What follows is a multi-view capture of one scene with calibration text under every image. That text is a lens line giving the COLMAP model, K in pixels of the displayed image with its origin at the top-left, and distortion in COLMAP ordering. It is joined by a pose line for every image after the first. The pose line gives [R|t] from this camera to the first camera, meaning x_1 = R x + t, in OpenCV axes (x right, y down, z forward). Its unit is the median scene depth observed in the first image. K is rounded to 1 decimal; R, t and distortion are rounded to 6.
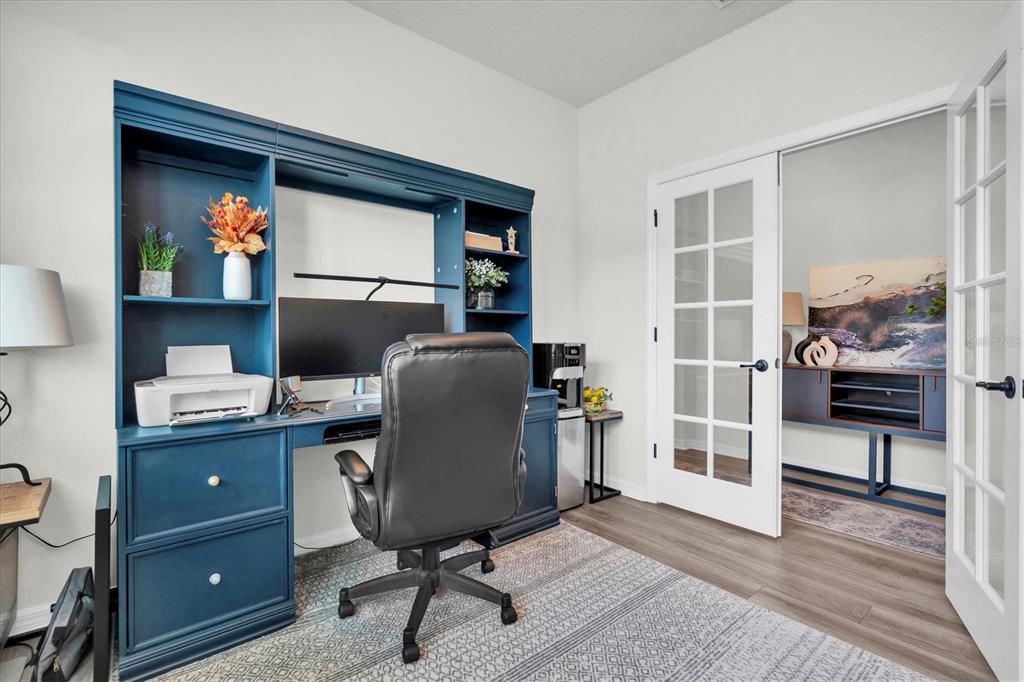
lens RADIAL K [[462.8, 0, 515.6], [0, 462.8, 336.6], [0, 0, 1]] dist [0.002412, 0.000168]
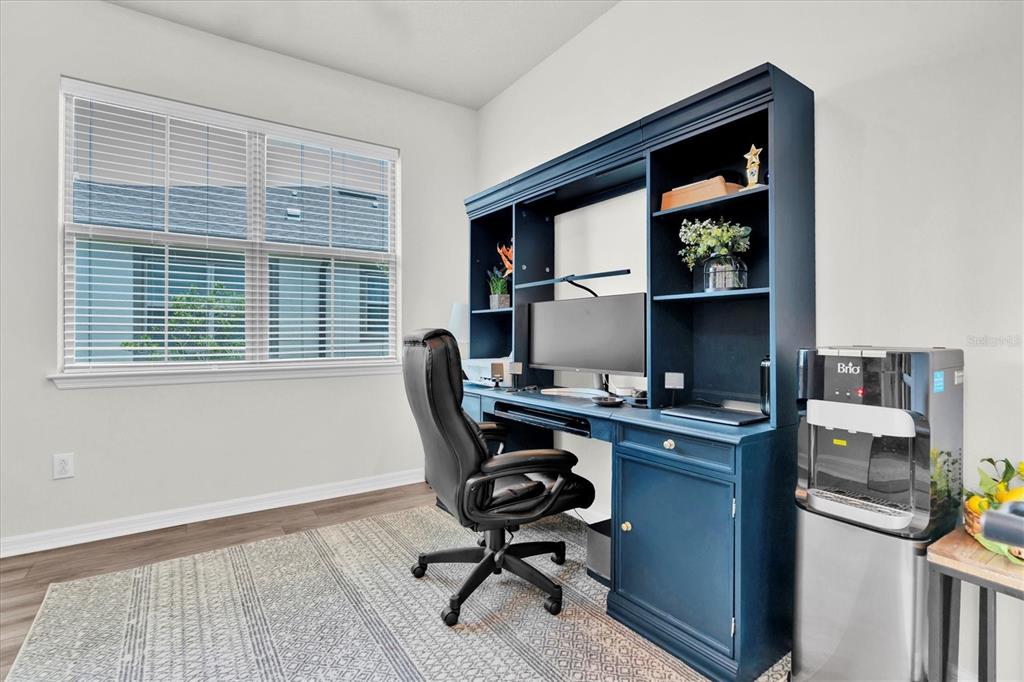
lens RADIAL K [[462.8, 0, 515.6], [0, 462.8, 336.6], [0, 0, 1]] dist [0.002412, 0.000168]
pose [[-0.056118, 0.003071, -0.998419, 0.612096], [-0.012634, 0.999913, 0.003786, 0.005557], [0.998344, 0.012827, -0.056075, 0.763728]]
